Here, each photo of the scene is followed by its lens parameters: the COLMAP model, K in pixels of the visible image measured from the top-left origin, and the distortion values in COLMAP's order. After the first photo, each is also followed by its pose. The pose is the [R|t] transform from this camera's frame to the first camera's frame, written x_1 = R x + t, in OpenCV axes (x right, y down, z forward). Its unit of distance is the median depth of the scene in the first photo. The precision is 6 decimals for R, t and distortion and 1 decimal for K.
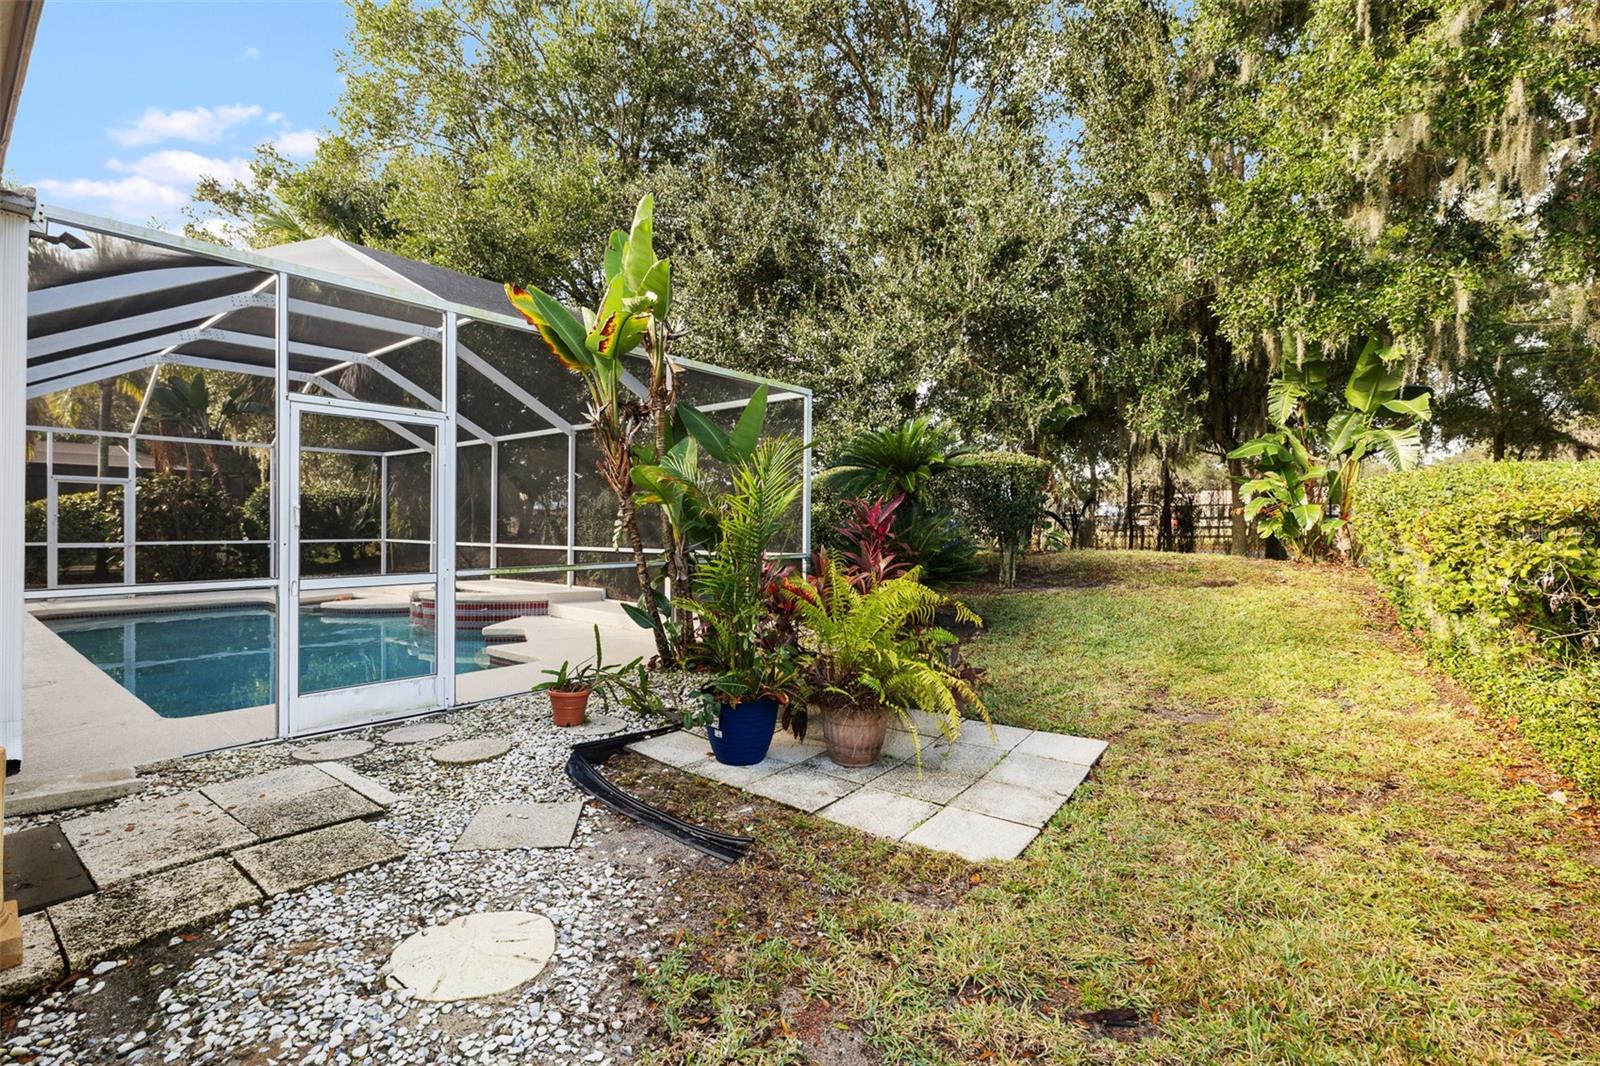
lens RADIAL K [[718.2, 0, 807.5], [0, 718.2, 529.9], [0, 0, 1]] dist [-0.008557, 0.001370]
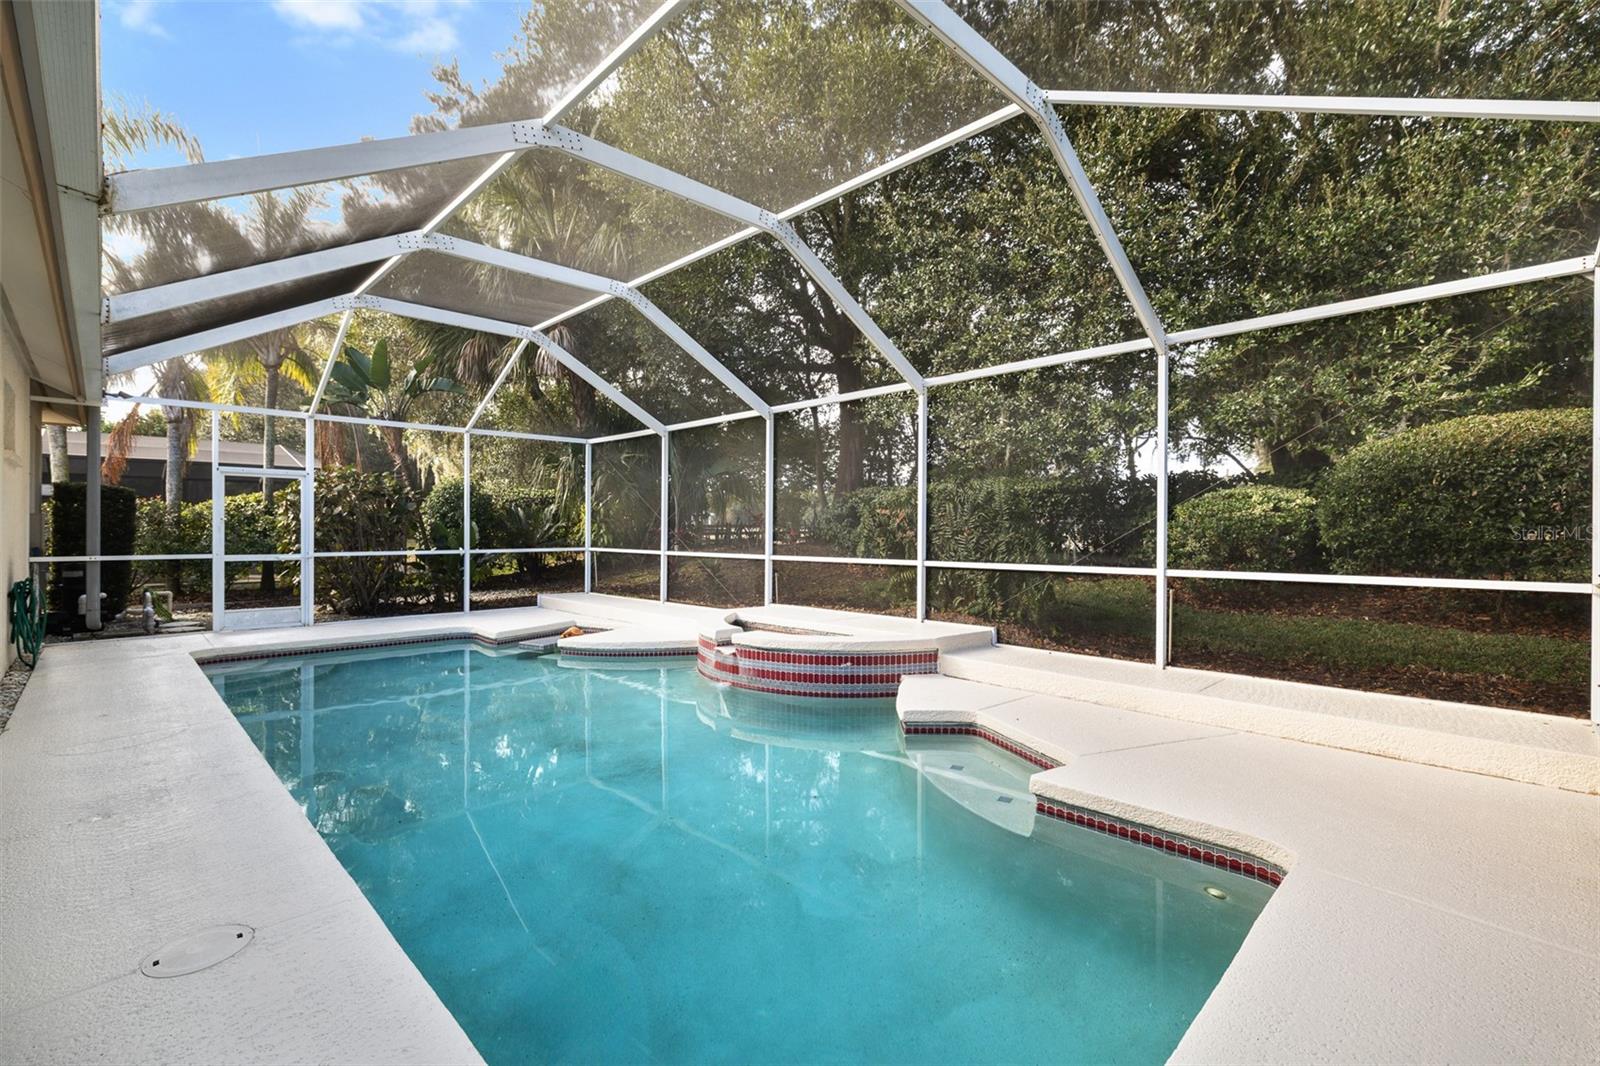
lens RADIAL K [[718.2, 0, 801.2], [0, 718.2, 531.8], [0, 0, 1]] dist [-0.008557, 0.001370]
pose [[0.992504, -0.003892, -0.122152, -0.315549], [0.003450, 0.999987, -0.003830, -0.001453], [0.122165, 0.003380, 0.992504, 0.287817]]
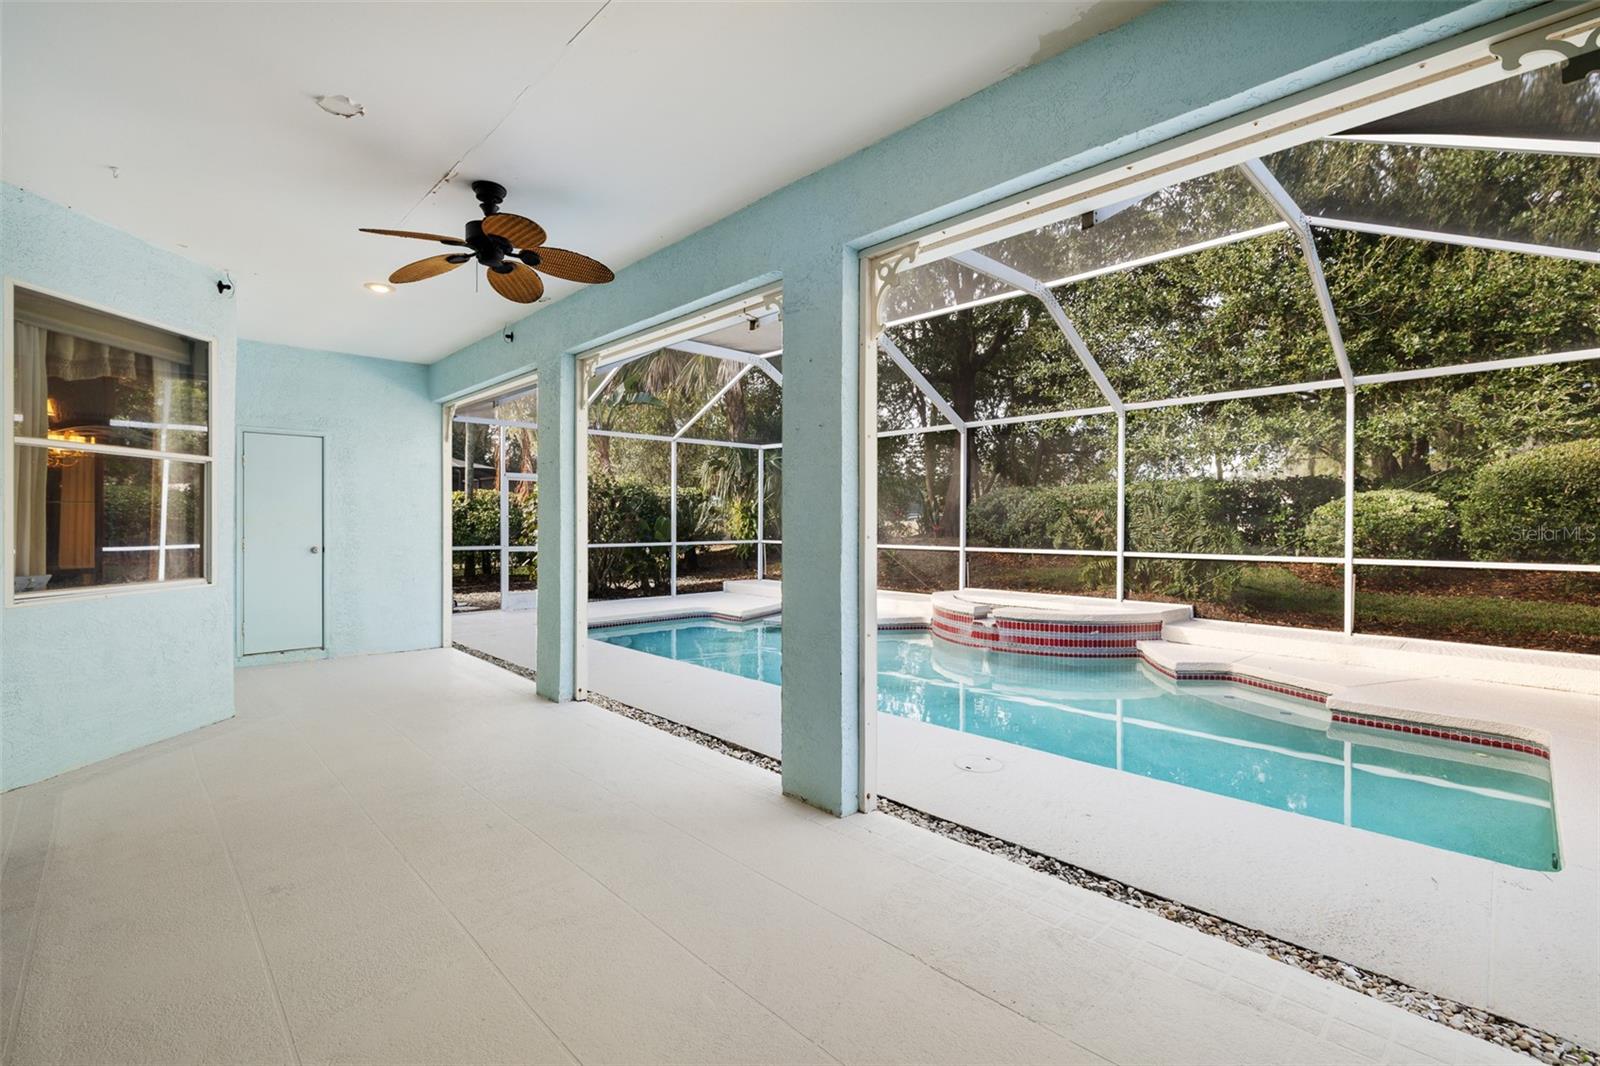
lens RADIAL K [[718.2, 0, 801.5], [0, 718.2, 527.8], [0, 0, 1]] dist [-0.008557, 0.001370]
pose [[0.990339, -0.002487, -0.138643, -0.506787], [0.002772, 0.999994, 0.001867, -0.006070], [0.138638, -0.002233, 0.990341, 0.124683]]
